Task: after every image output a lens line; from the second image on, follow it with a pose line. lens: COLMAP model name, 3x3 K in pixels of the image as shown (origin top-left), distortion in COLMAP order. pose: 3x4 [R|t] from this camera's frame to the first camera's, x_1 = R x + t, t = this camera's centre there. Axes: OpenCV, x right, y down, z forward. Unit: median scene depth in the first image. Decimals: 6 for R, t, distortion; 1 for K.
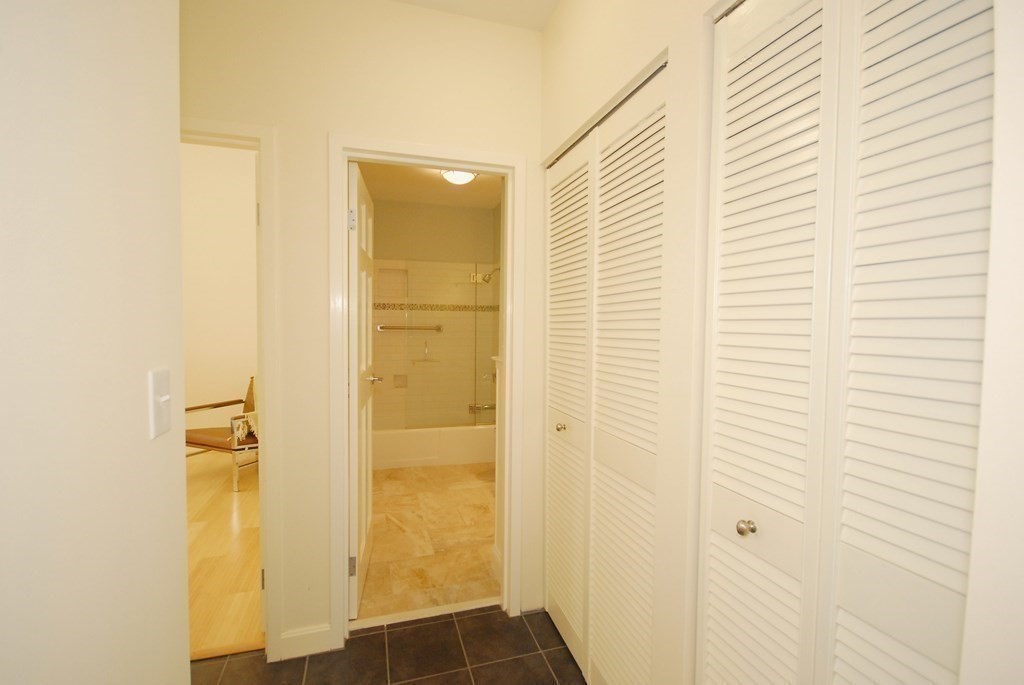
lens RADIAL K [[461.8, 0, 512.0], [0, 461.8, 342.0], [0, 0, 1]] dist [0.004094, 0.000321]
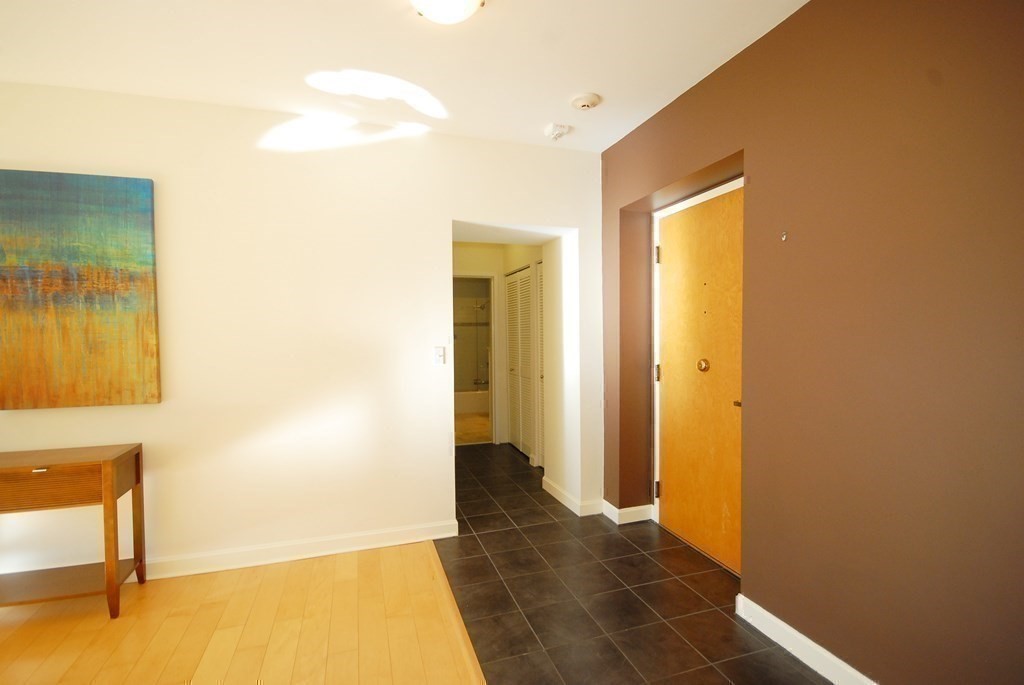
lens RADIAL K [[461.2, 0, 506.8], [0, 461.2, 348.1], [0, 0, 1]] dist [0.002129, -0.007804]
pose [[0.999827, -0.017909, 0.004951, 0.026476], [0.017958, 0.999787, -0.010138, 0.036956], [-0.004768, 0.010225, 0.999936, -0.764066]]
